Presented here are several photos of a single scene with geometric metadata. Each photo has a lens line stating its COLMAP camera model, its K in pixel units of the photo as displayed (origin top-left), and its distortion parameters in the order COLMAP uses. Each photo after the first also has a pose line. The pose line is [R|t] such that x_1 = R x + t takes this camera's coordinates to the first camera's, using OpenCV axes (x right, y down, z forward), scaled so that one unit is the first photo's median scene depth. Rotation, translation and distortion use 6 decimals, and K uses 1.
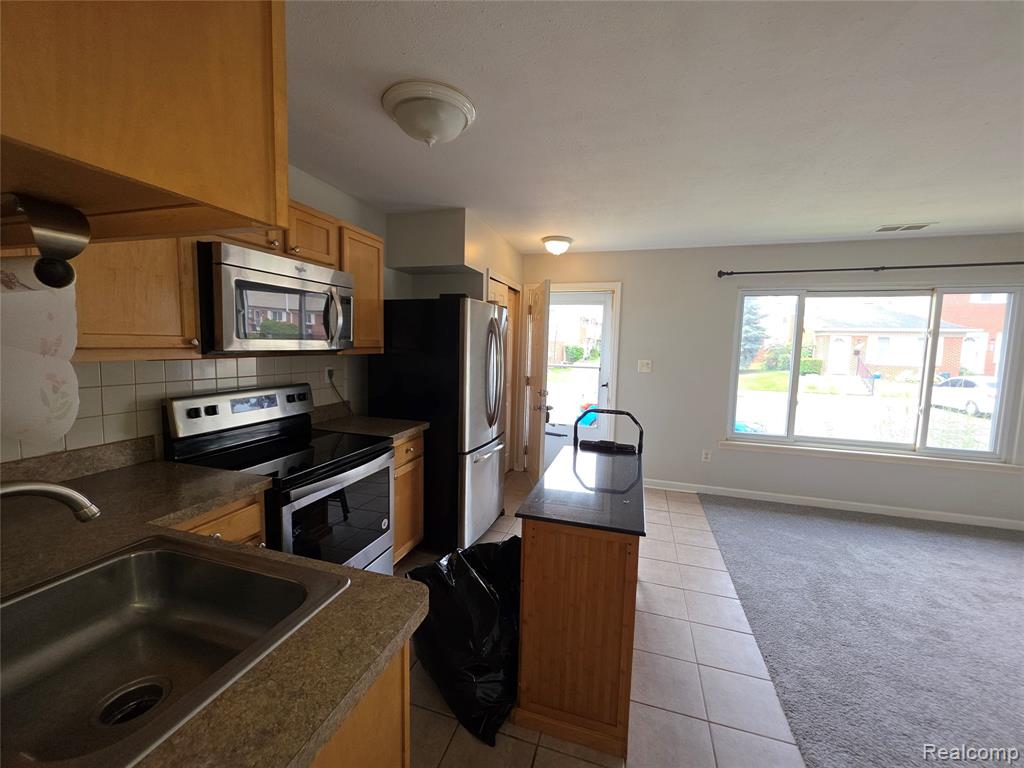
lens RADIAL K [[408.4, 0, 510.3], [0, 408.4, 382.2], [0, 0, 1]] dist [0.000449, 0.001033]
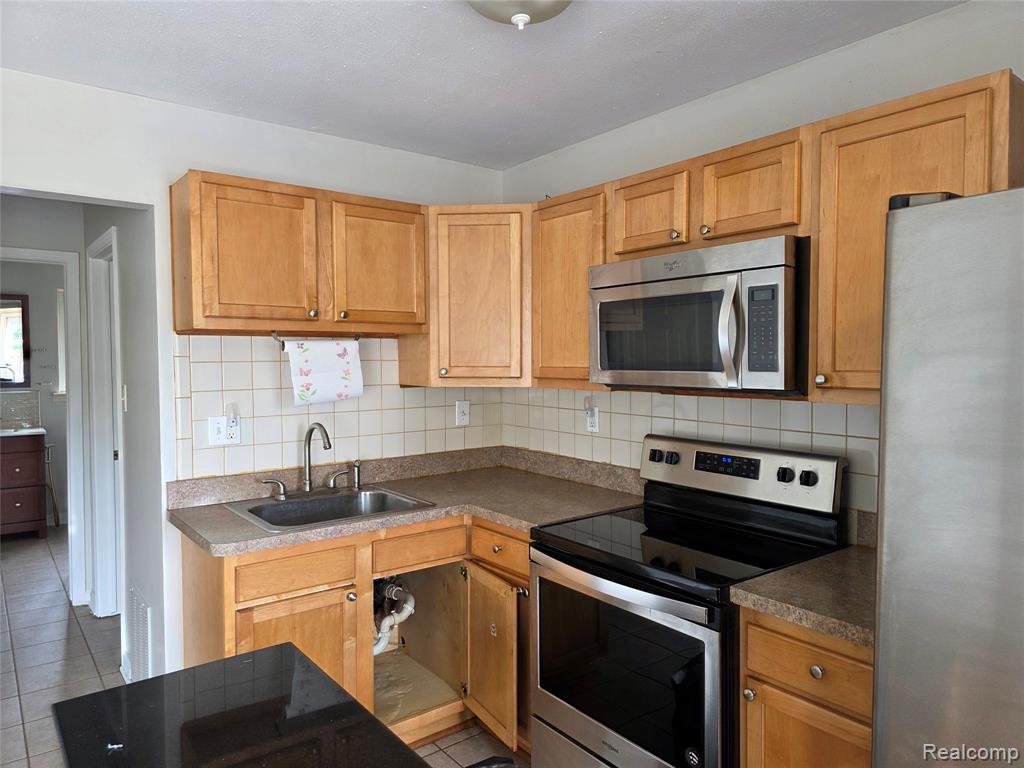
lens RADIAL K [[680.4, 0, 513.7], [0, 680.4, 386.3], [0, 0, 1]] dist [0.065762, -0.064069]
pose [[-0.572344, 0.006793, -0.819986, 0.482272], [-0.091015, 0.993261, 0.071757, -0.123001], [0.814947, 0.115701, -0.567869, 1.300324]]
